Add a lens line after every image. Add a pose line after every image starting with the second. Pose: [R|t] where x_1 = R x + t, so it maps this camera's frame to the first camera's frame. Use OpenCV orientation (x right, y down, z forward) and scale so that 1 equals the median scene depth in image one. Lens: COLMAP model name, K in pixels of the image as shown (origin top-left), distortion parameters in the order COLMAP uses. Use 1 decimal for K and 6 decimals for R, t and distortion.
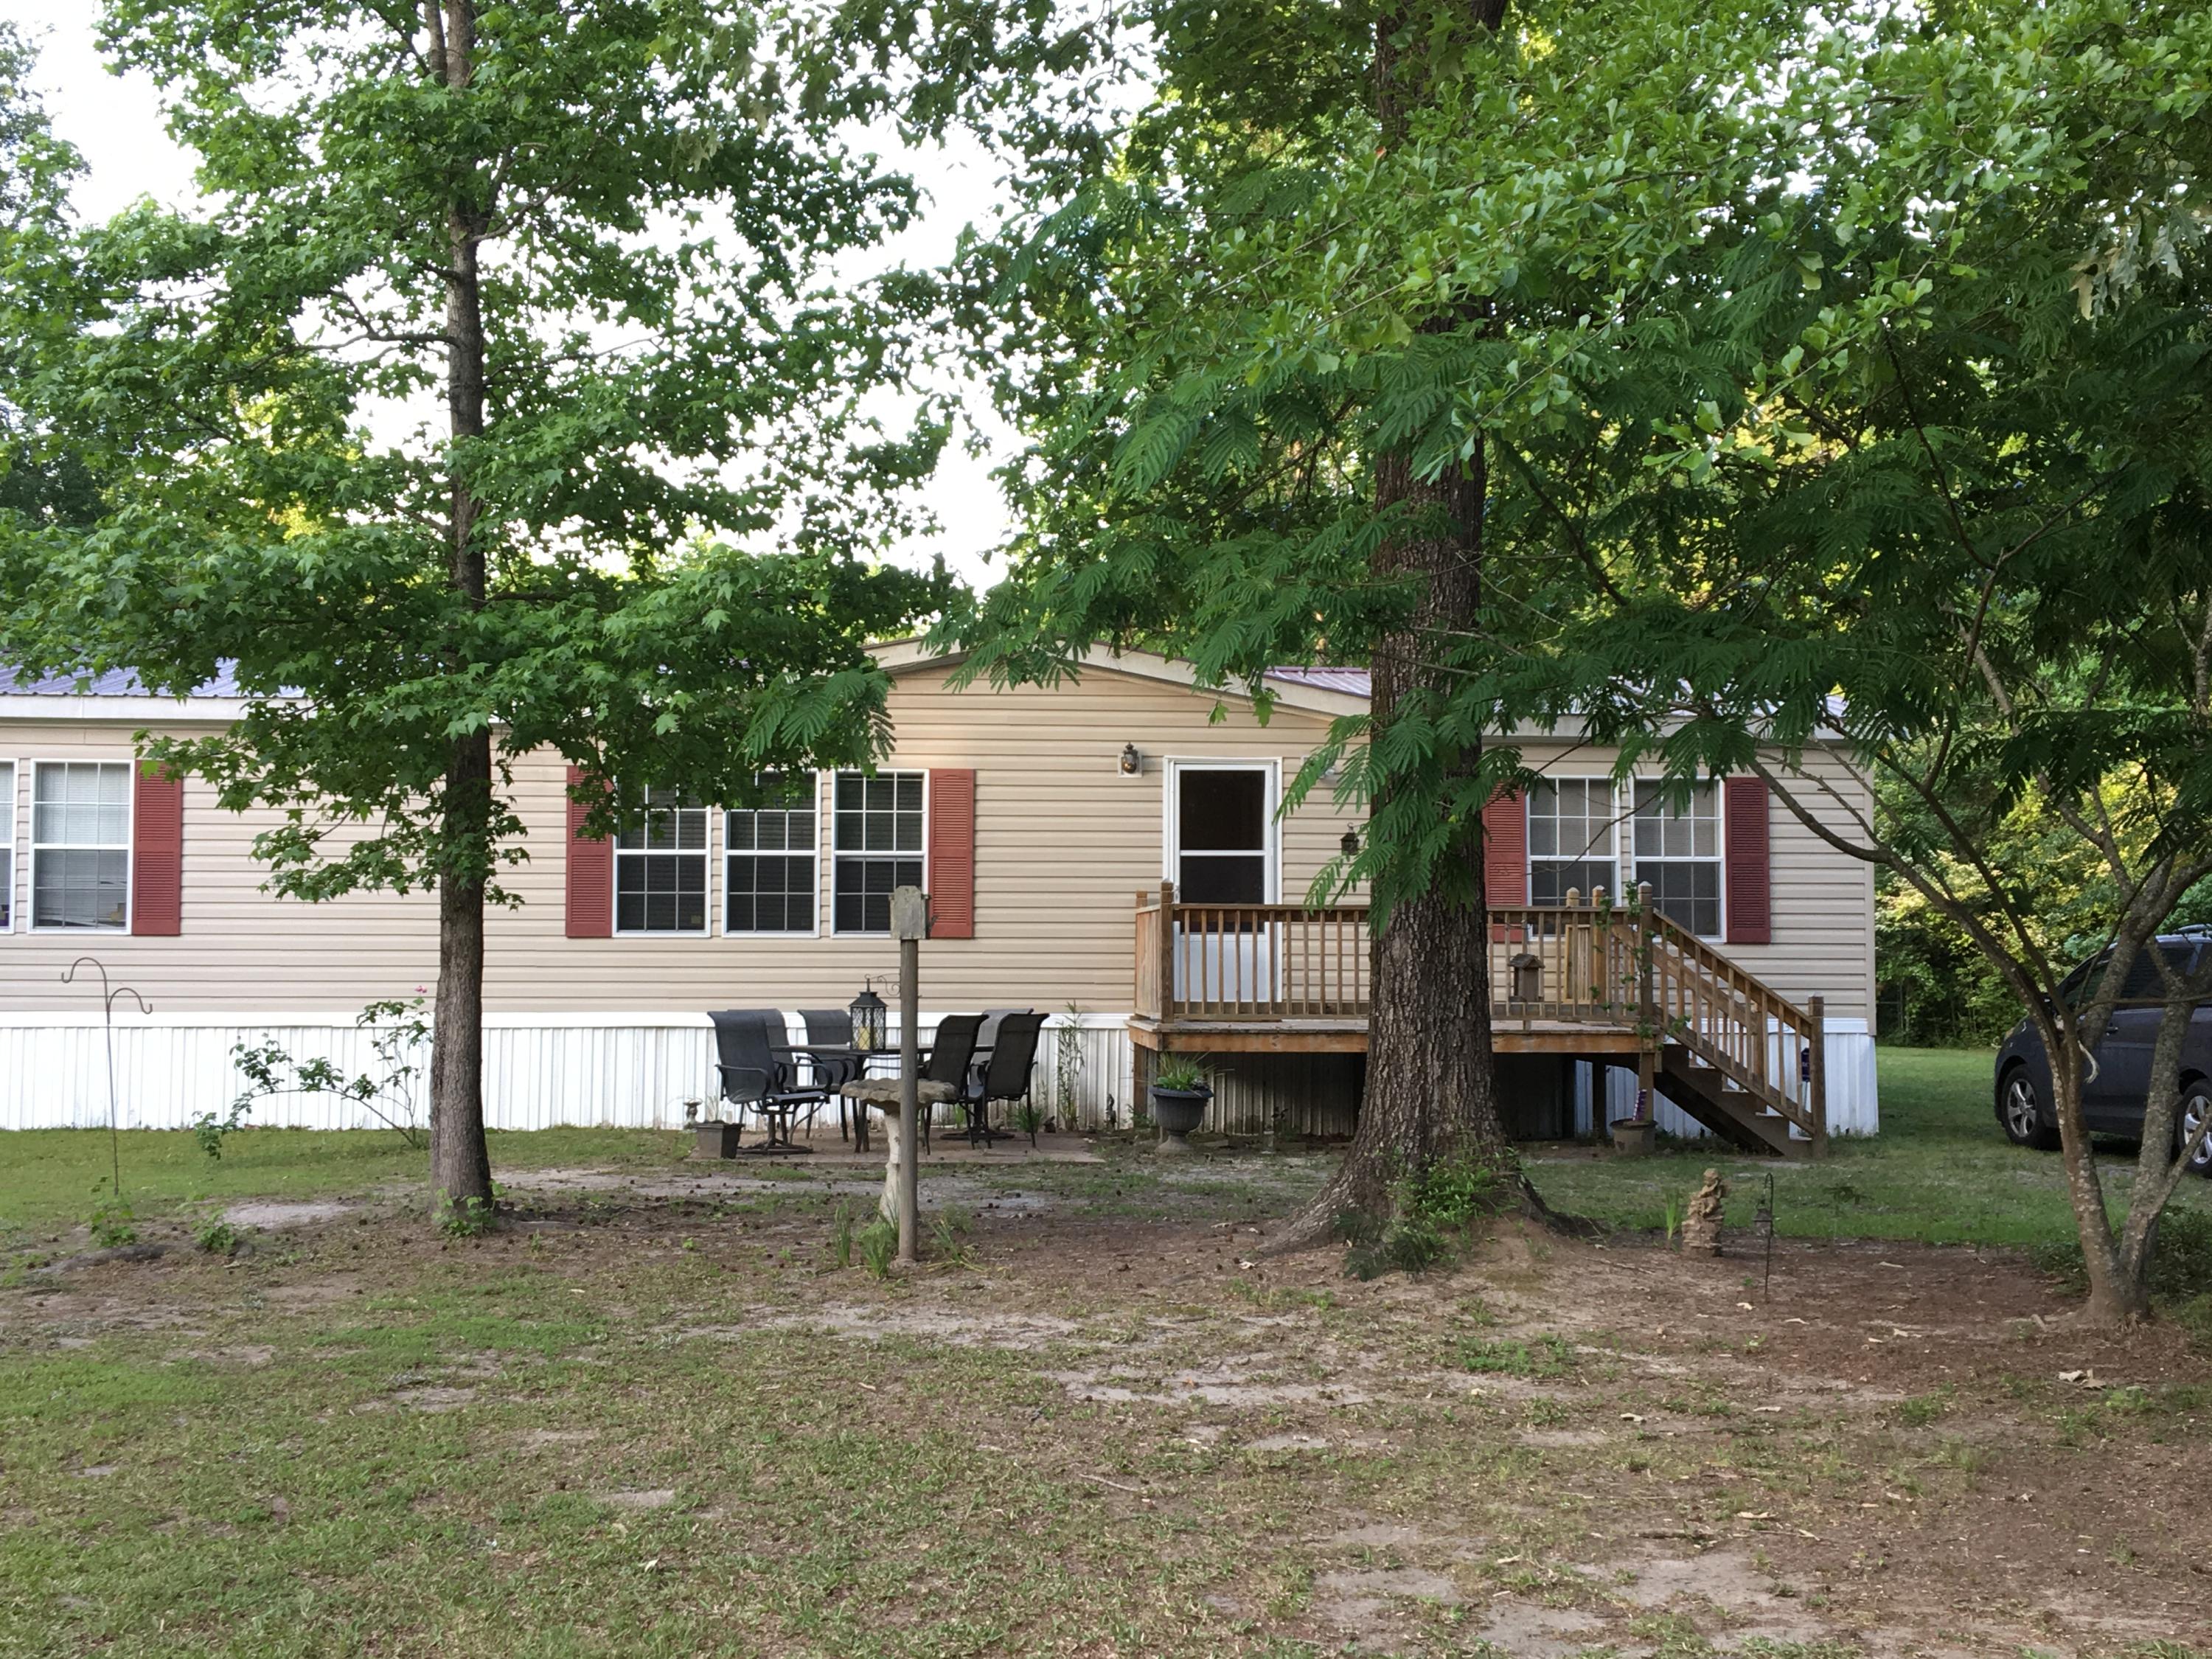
lens RADIAL K [[2599.2, 0, 1111.6], [0, 2599.2, 824.0], [0, 0, 1]] dist [0.075914, 0.000000]
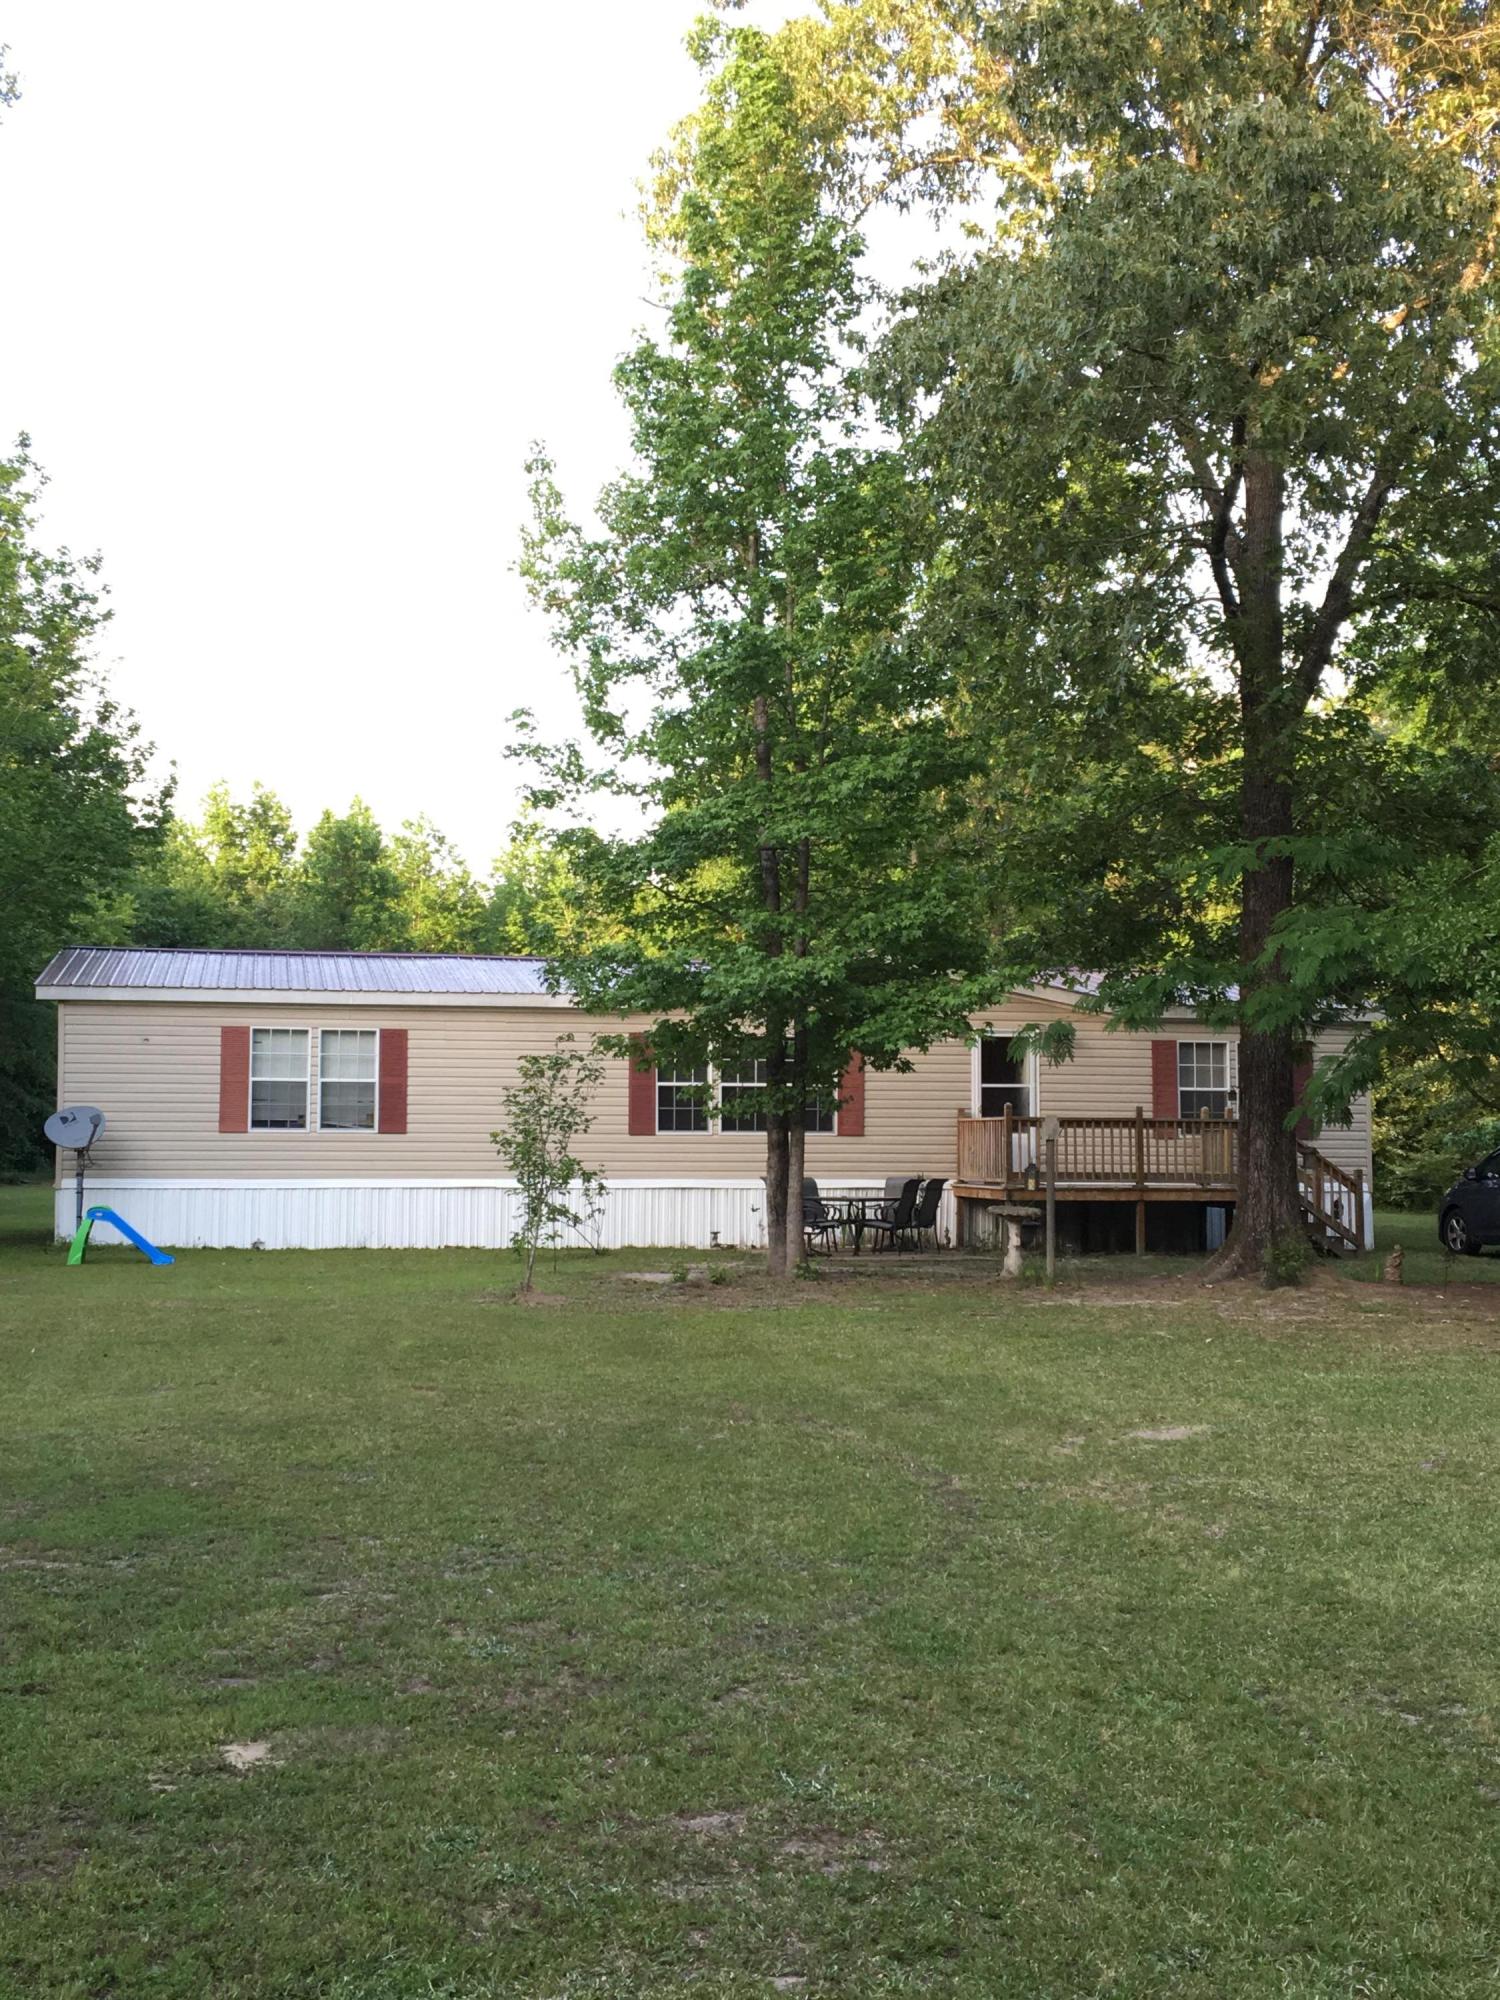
lens RADIAL K [[2350.1, 0, 743.5], [0, 2350.1, 993.9], [0, 0, 1]] dist [0.075914, 0.000000]
pose [[0.993434, 0.007760, 0.114145, -0.309472], [-0.006253, 0.999889, -0.013548, -0.027395], [-0.114237, 0.012745, 0.993372, -0.519326]]
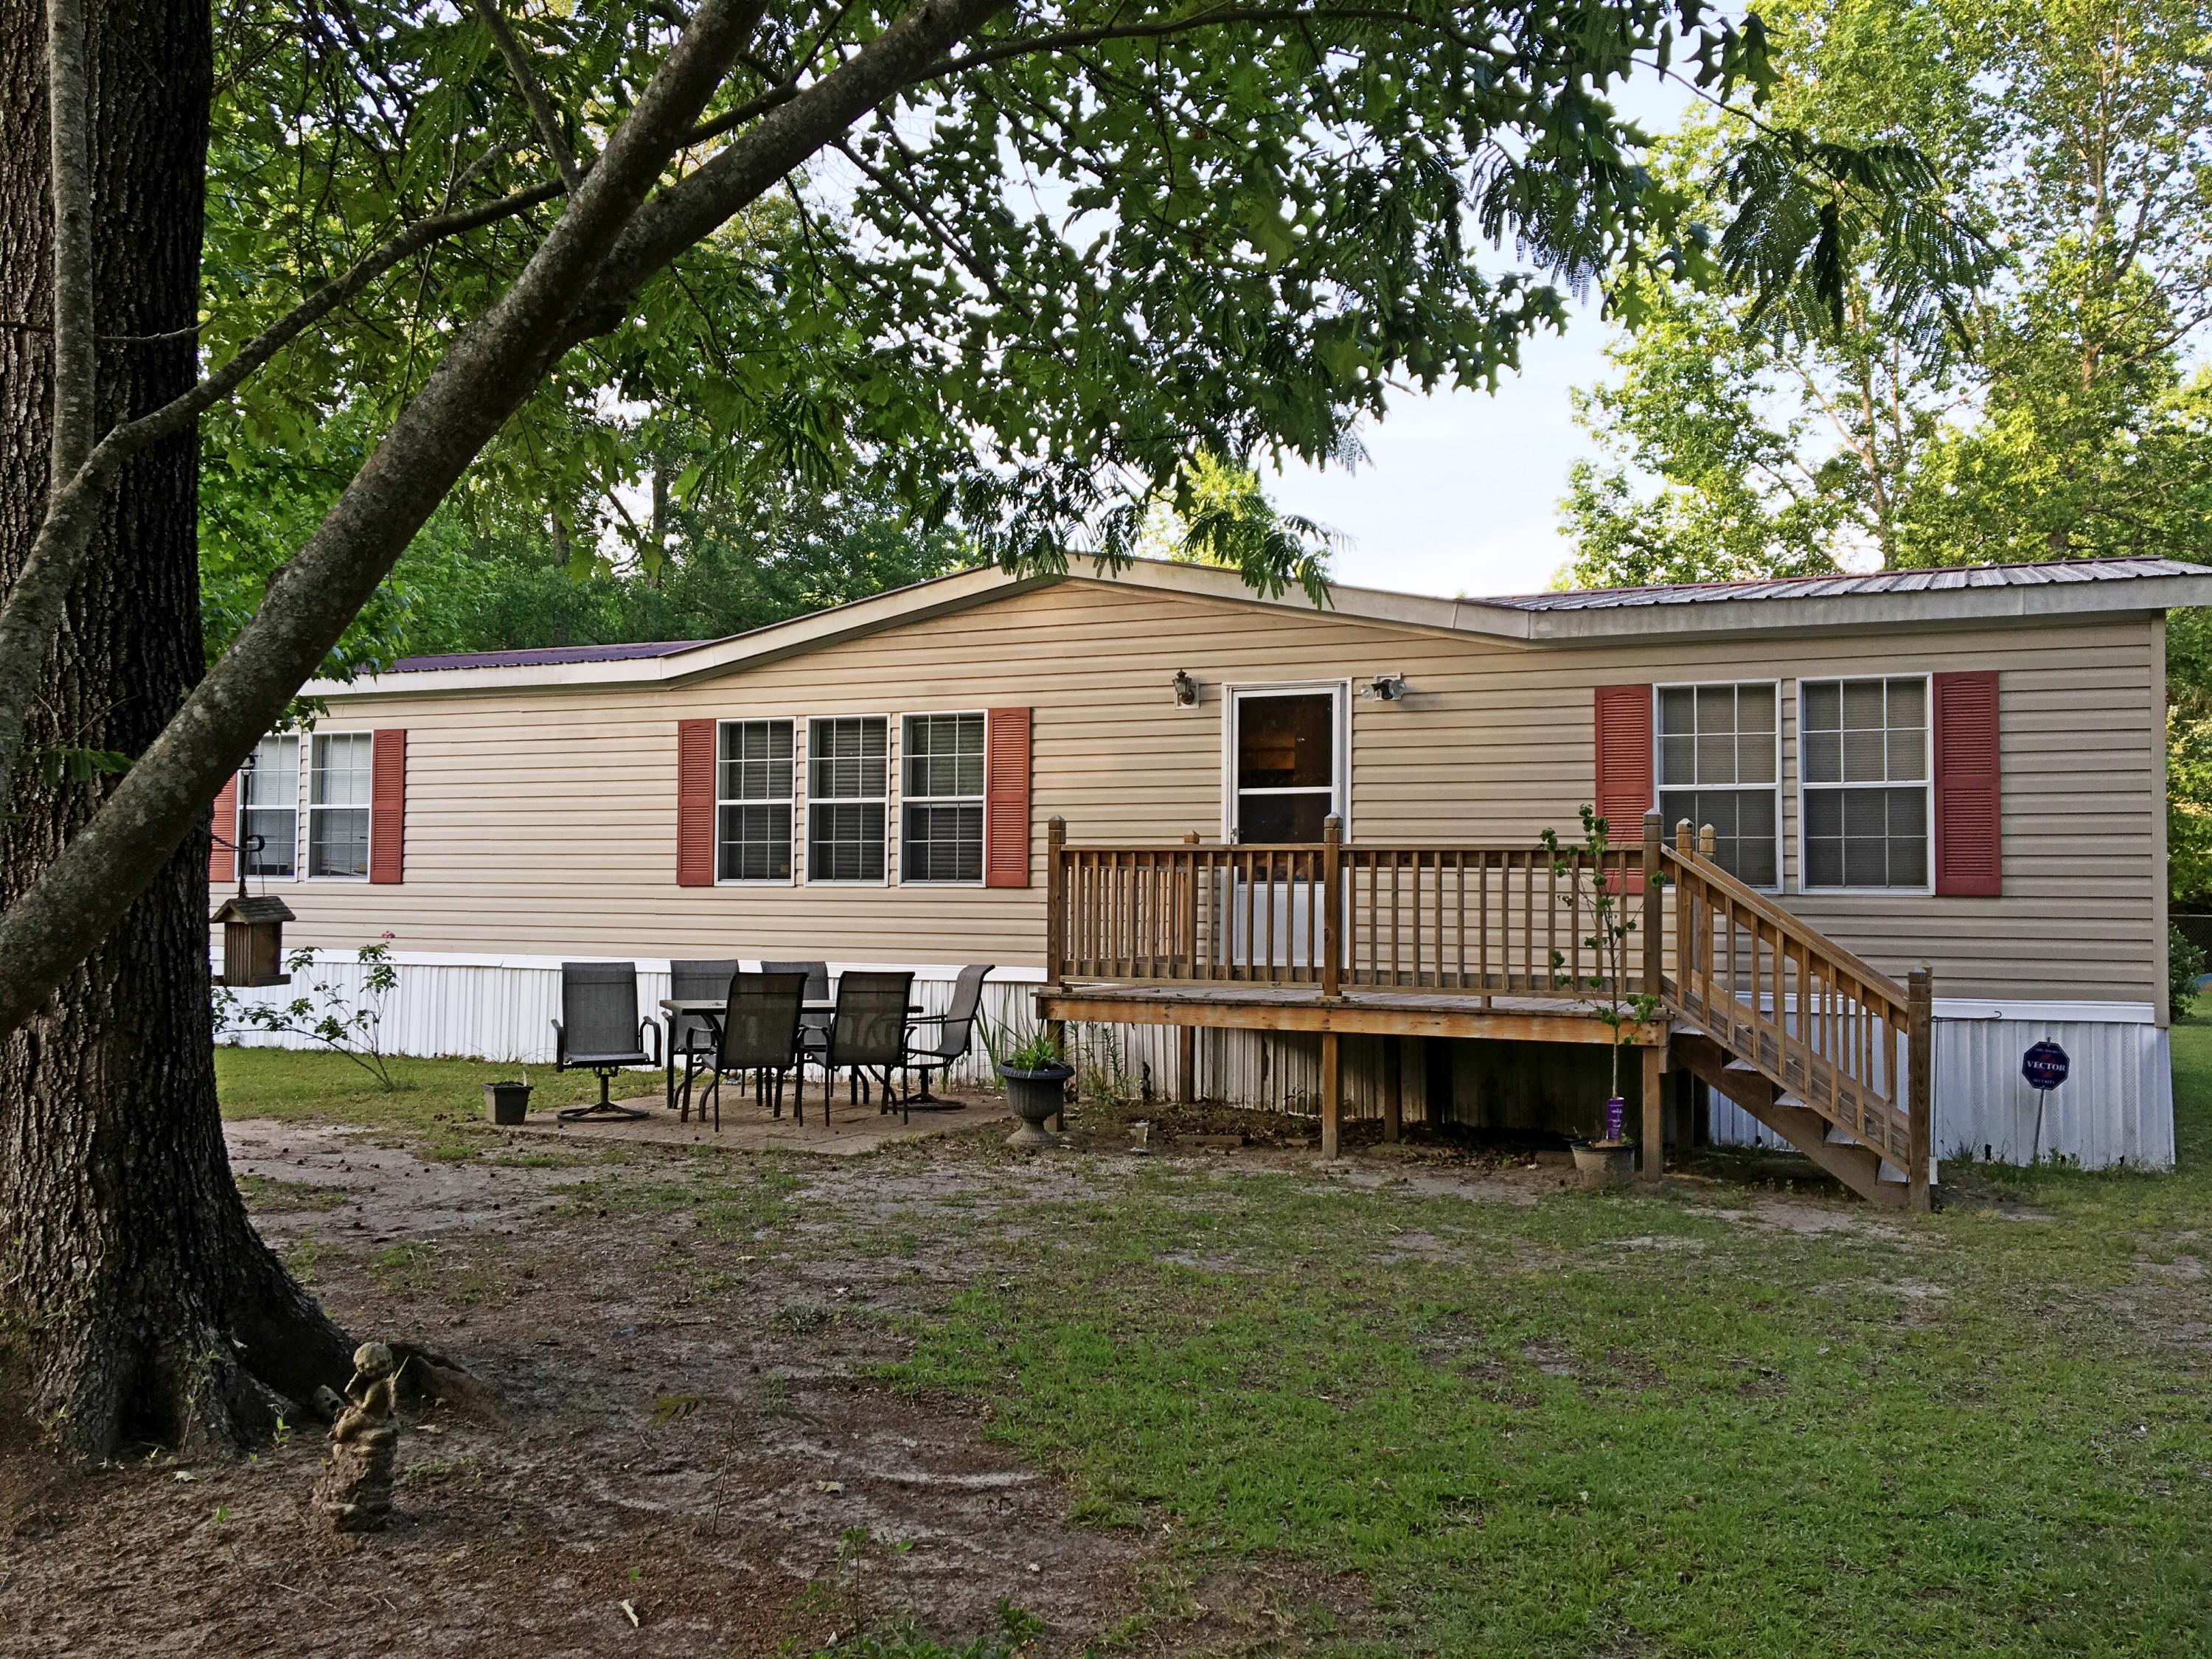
lens RADIAL K [[1832.1, 0, 1103.7], [0, 1832.1, 834.9], [0, 0, 1]] dist [0.068441, -0.004230]
pose [[0.878135, -0.012998, -0.478236, 0.288865], [0.015675, 0.999876, 0.001606, 0.024567], [0.478156, -0.008907, 0.878230, 0.439001]]
